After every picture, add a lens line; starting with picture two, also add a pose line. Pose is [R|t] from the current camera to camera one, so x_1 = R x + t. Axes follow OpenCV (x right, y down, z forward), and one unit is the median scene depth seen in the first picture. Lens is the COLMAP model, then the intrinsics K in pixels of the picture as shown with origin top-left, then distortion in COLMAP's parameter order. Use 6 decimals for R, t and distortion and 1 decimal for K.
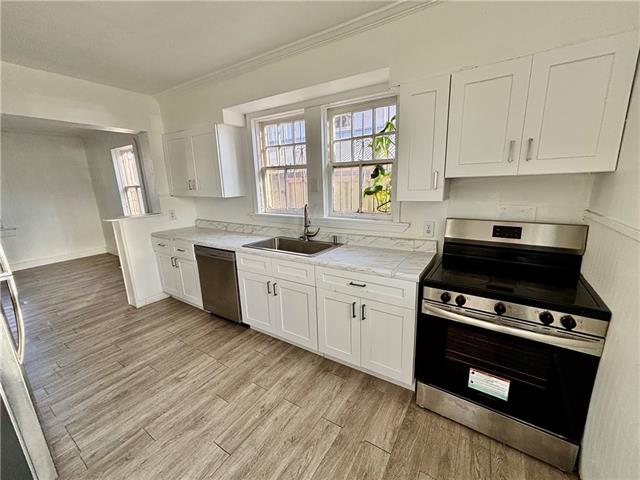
lens RADIAL K [[258.6, 0, 321.5], [0, 258.6, 239.6], [0, 0, 1]] dist [-0.000501, 0.000898]
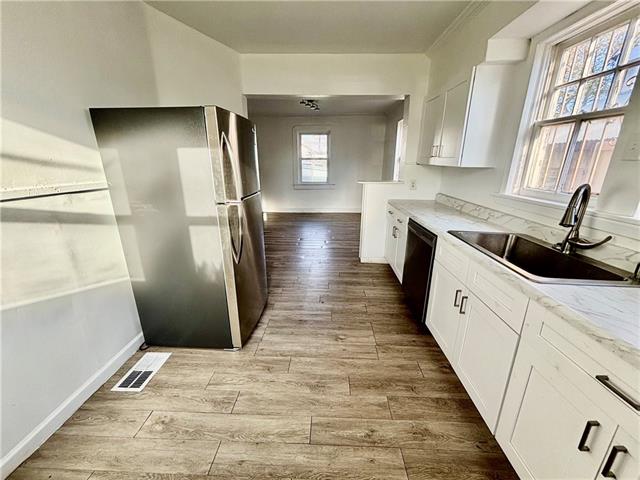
lens RADIAL K [[258.6, 0, 320.0], [0, 258.6, 240.0], [0, 0, 1]] dist [-0.000501, 0.000898]
pose [[0.515013, 0.279865, -0.810208, 0.129423], [-0.211231, 0.957487, 0.196468, -0.022332], [0.830748, 0.069957, 0.552235, 0.312857]]
